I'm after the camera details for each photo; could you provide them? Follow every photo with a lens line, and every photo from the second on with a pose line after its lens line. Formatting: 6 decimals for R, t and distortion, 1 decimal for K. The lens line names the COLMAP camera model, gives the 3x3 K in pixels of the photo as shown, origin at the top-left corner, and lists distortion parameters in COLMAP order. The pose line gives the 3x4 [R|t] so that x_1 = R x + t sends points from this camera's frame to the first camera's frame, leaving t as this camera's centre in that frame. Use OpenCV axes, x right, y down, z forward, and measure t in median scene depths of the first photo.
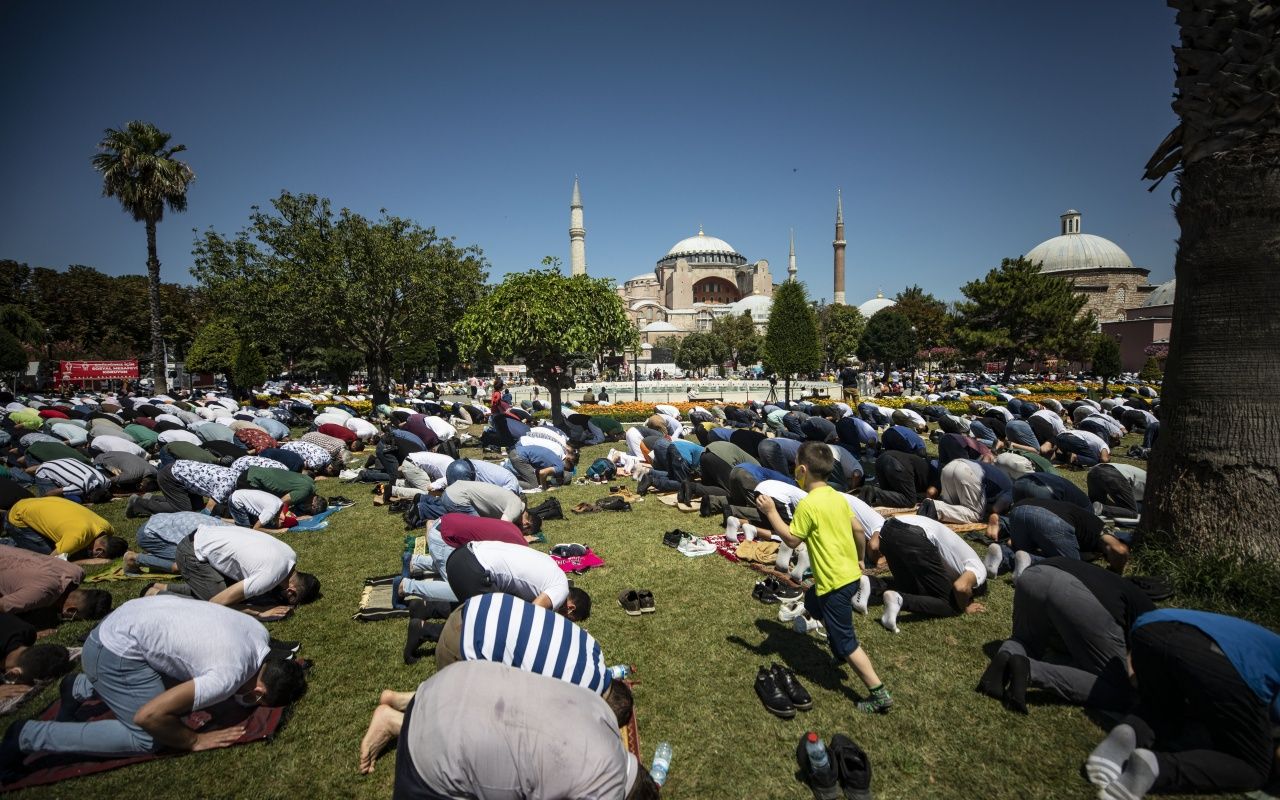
lens RADIAL K [[583.1, 0, 640.0], [0, 583.1, 401.5], [0, 0, 1]] dist [-0.043841, 0.013287]
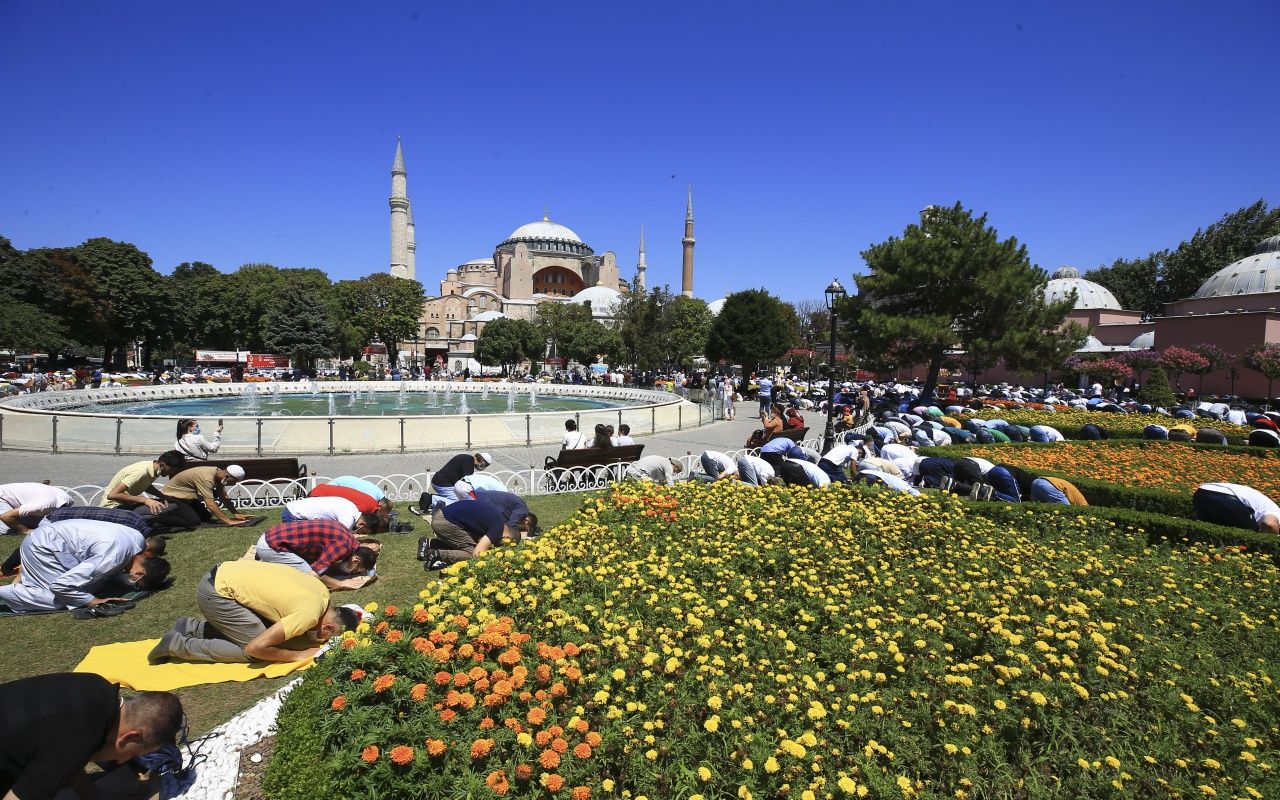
lens RADIAL K [[583.1, 0, 640.0], [0, 583.1, 401.5], [0, 0, 1]] dist [-0.043841, 0.013287]
pose [[0.968042, 0.018307, 0.250120, 0.030741], [-0.019168, 0.999816, 0.001008, -0.005006], [-0.250055, -0.005770, 0.968214, 0.085374]]
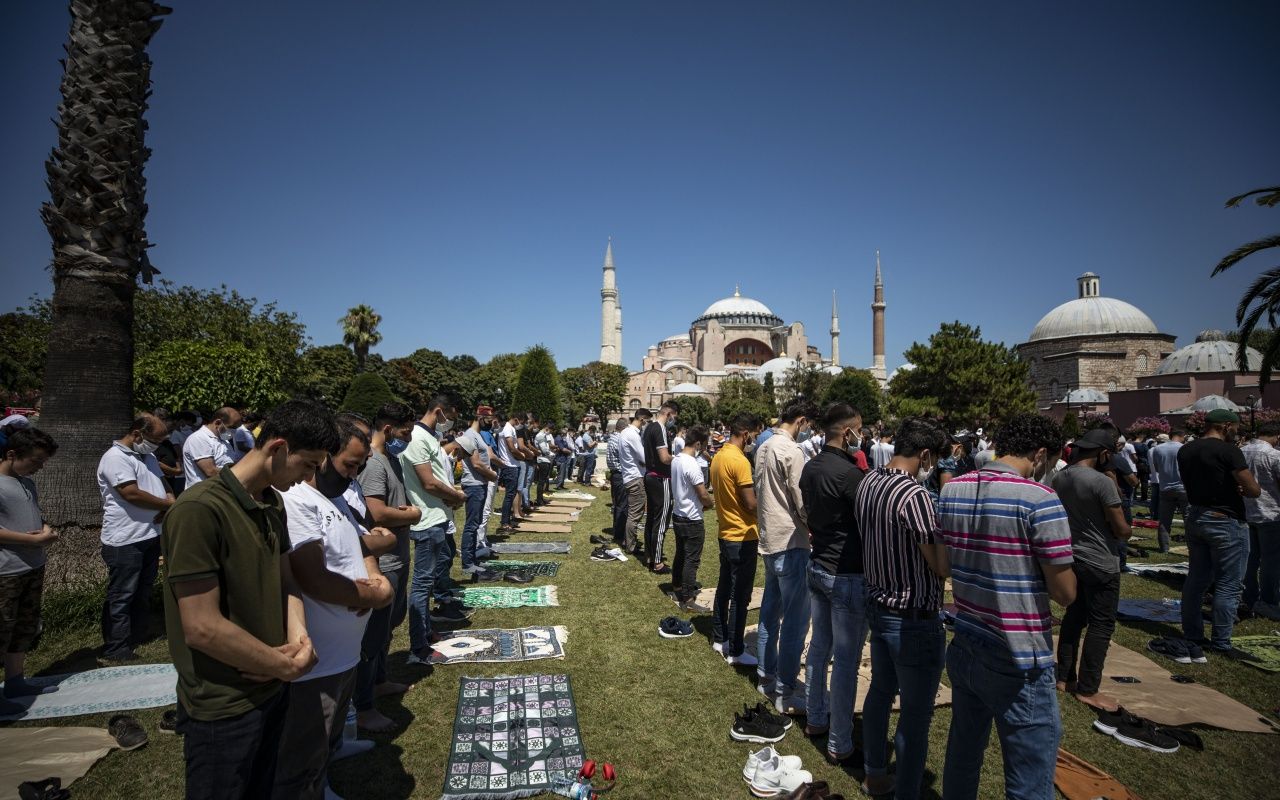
lens RADIAL K [[602.2, 0, 640.0], [0, 602.2, 400.0], [0, 0, 1]] dist [-0.045449, 0.014935]
pose [[0.996000, 0.020410, -0.086988, 0.041166], [-0.029563, 0.994004, -0.105268, -0.000349], [0.084318, 0.107419, 0.990632, -0.003516]]
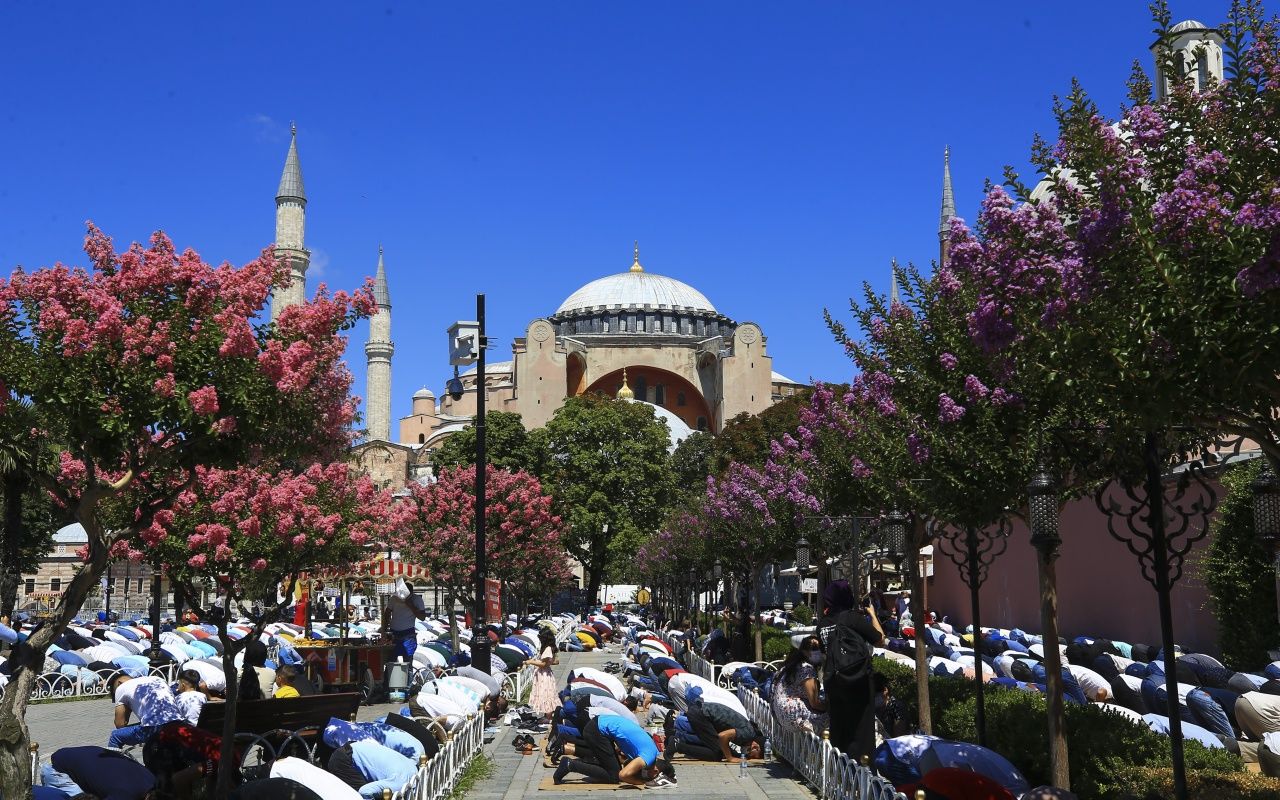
lens RADIAL K [[1271.7, 0, 624.7], [0, 1271.7, 414.7], [0, 0, 1]] dist [0.033634, 0.012566]
pose [[0.996350, 0.001509, -0.085353, 0.213607], [-0.018220, 0.980564, -0.195352, -0.011326], [0.083400, 0.196194, 0.977012, 0.163663]]
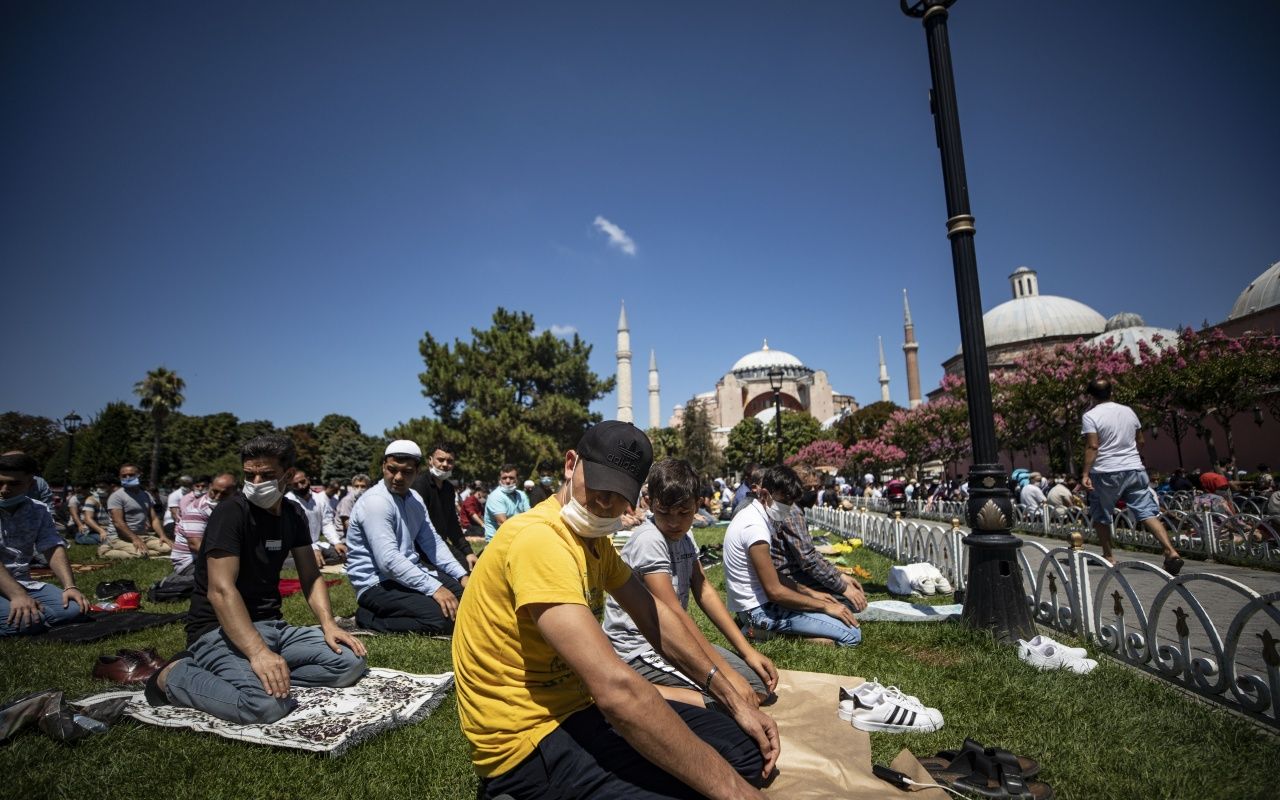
lens RADIAL K [[583.1, 0, 640.0], [0, 583.1, 401.5], [0, 0, 1]] dist [-0.043841, 0.013287]
pose [[0.965340, -0.048048, -0.256536, 0.179758], [-0.007297, 0.977555, -0.210552, -0.001069], [0.260895, 0.205126, 0.943322, 0.076684]]
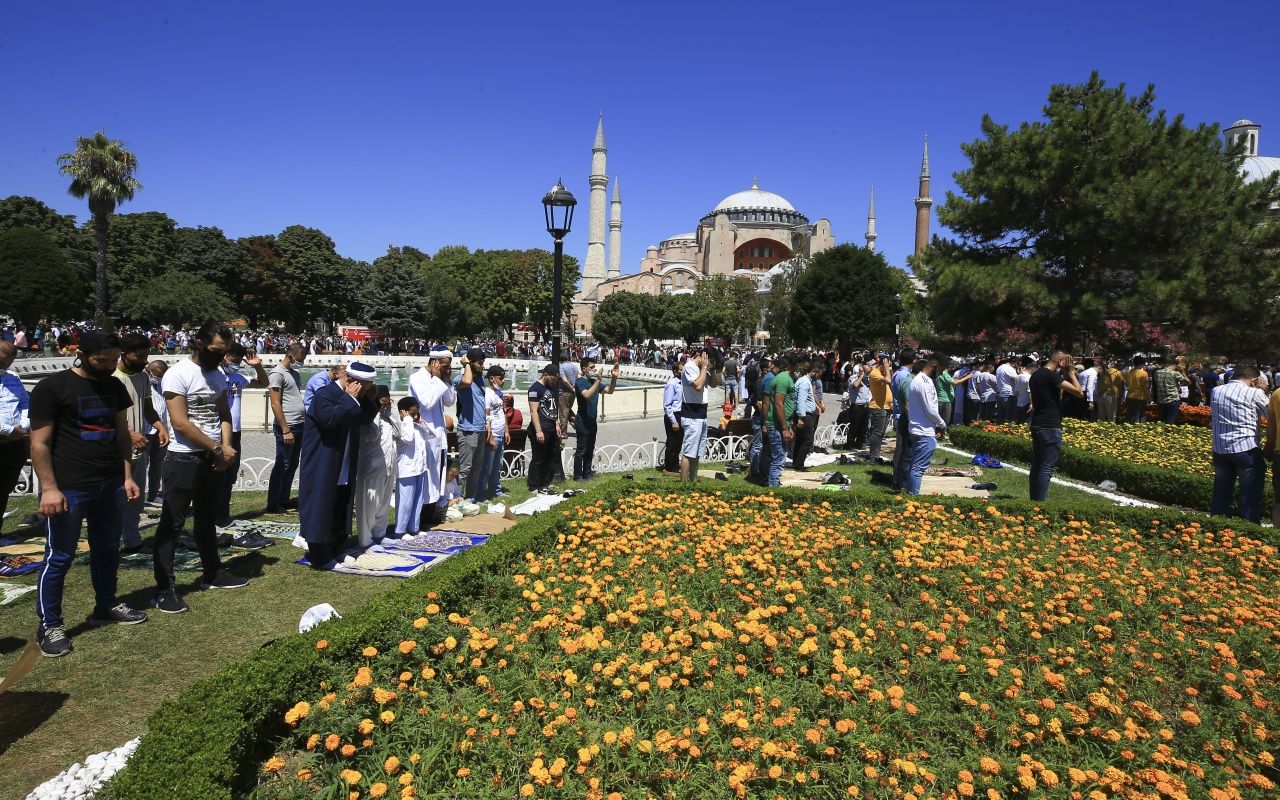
lens RADIAL K [[641.9, 0, 640.6], [0, 641.9, 357.3], [0, 0, 1]] dist [-0.038602, 0.009744]
pose [[0.991740, 0.051879, -0.117308, 0.077146], [-0.056400, 0.997775, -0.035551, -0.006140], [0.115203, 0.041874, 0.992459, 0.101059]]
